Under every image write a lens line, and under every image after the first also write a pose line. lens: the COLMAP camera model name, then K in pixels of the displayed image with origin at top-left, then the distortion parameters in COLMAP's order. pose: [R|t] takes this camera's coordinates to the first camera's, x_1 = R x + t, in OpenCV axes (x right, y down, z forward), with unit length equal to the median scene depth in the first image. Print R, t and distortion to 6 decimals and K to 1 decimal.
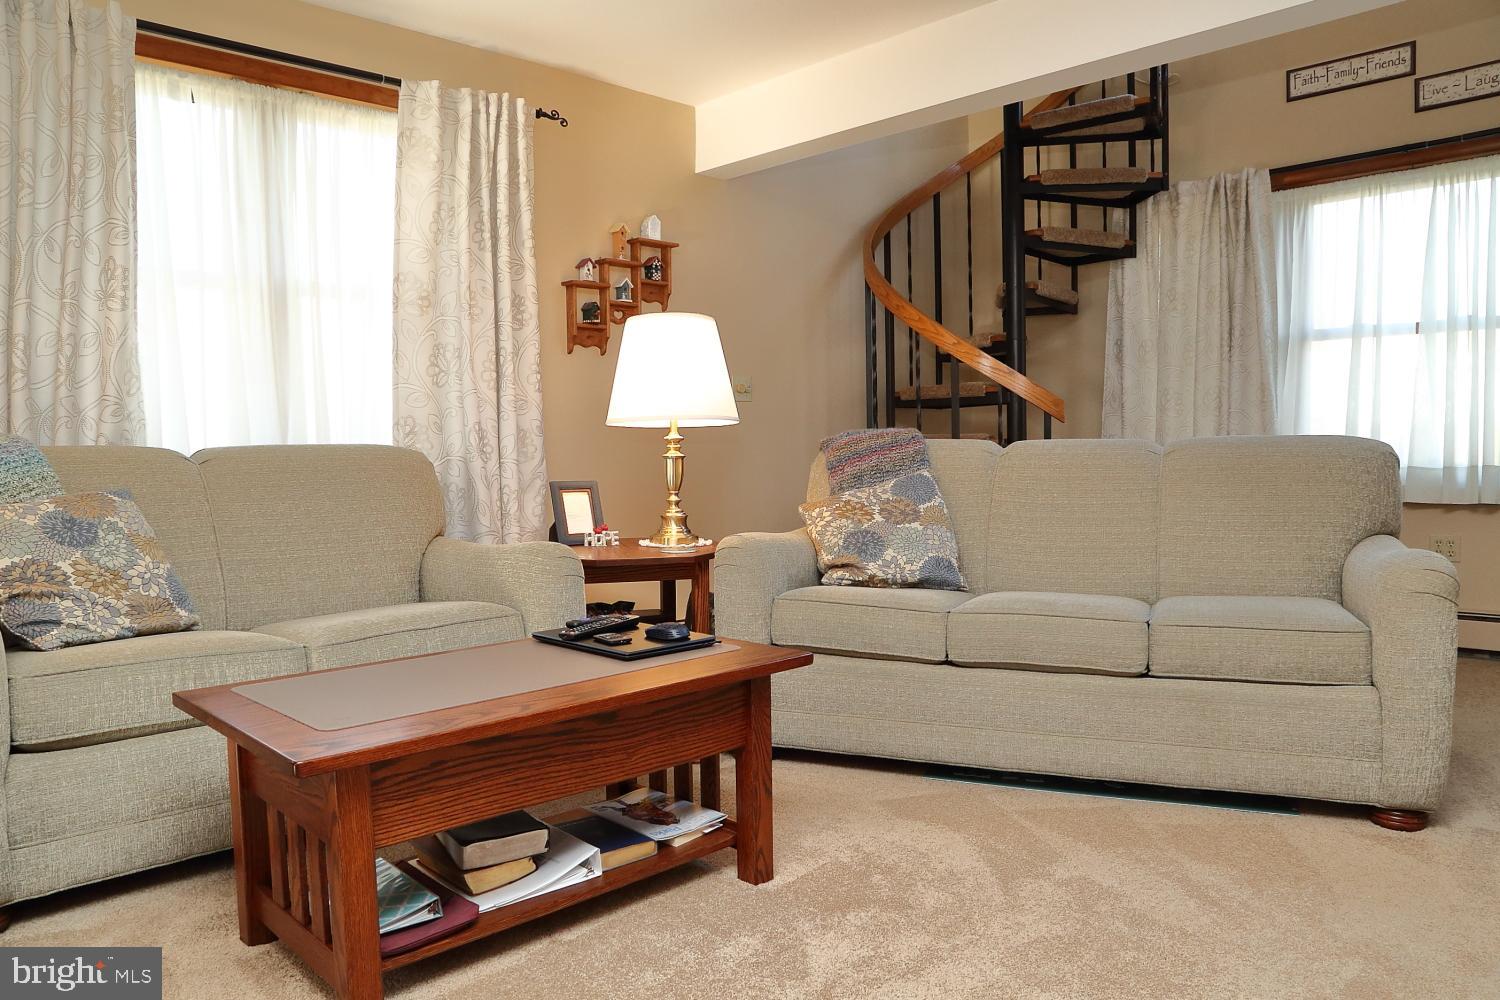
lens RADIAL K [[1035.2, 0, 750.0], [0, 1035.2, 500.0], [0, 0, 1]] dist [-0.090268, 0.051638]
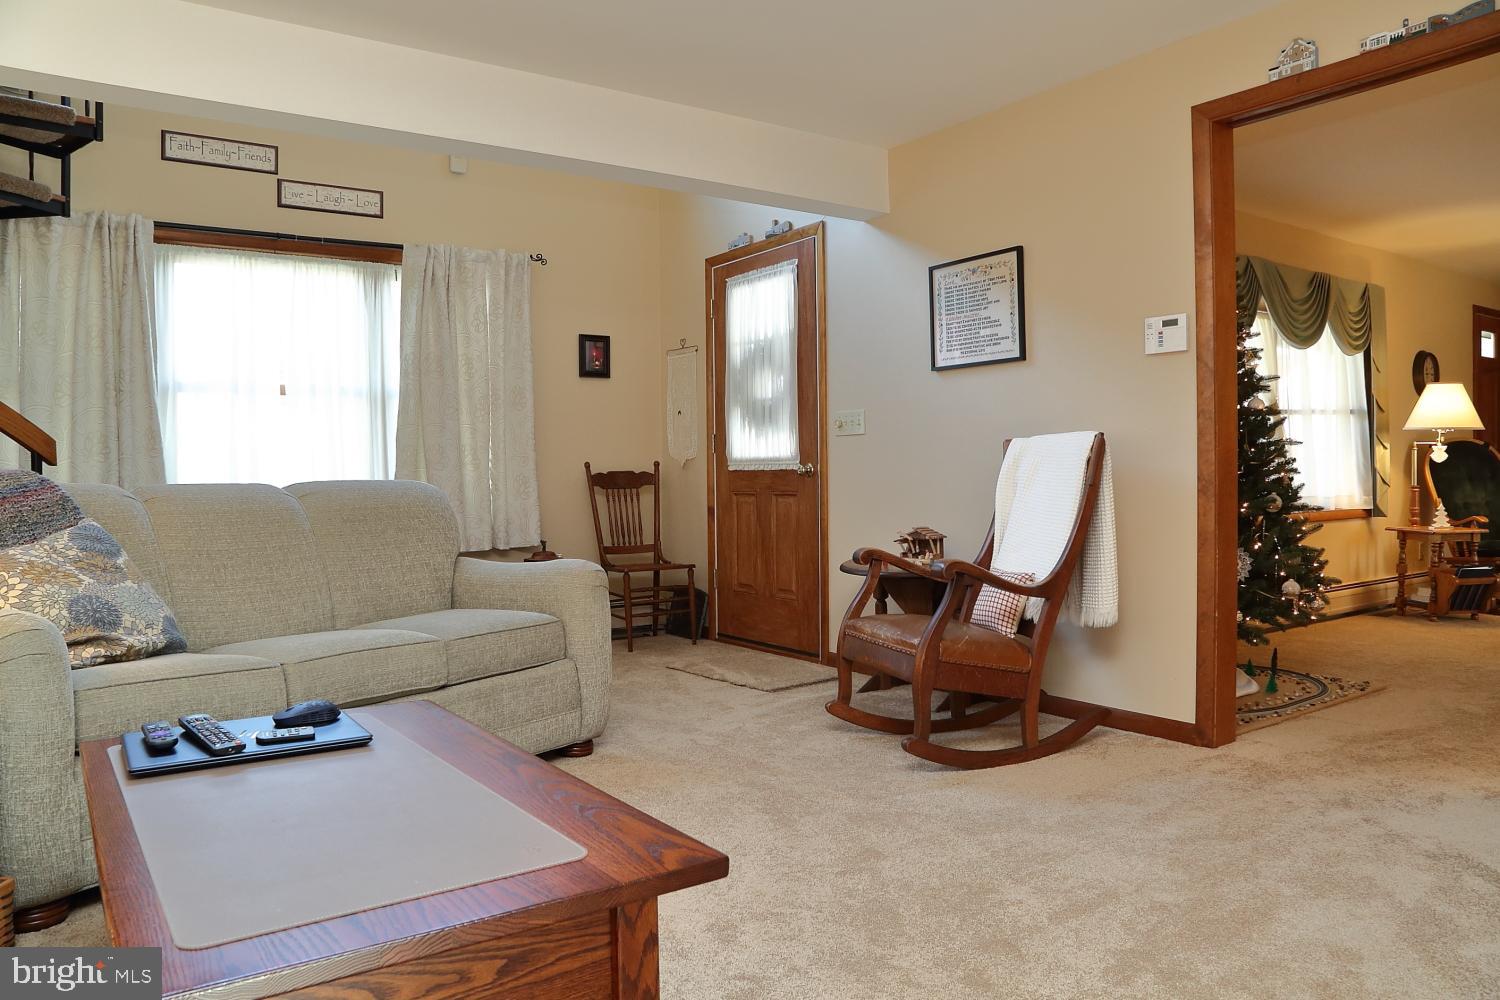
lens RADIAL K [[1053.5, 0, 750.0], [0, 1053.5, 500.0], [0, 0, 1]] dist [-0.086472, 0.006090]
pose [[0.170254, -0.005702, 0.985384, -0.398144], [0.057968, 0.998309, -0.004239, -0.007362], [-0.983694, 0.057842, 0.170297, 0.251918]]
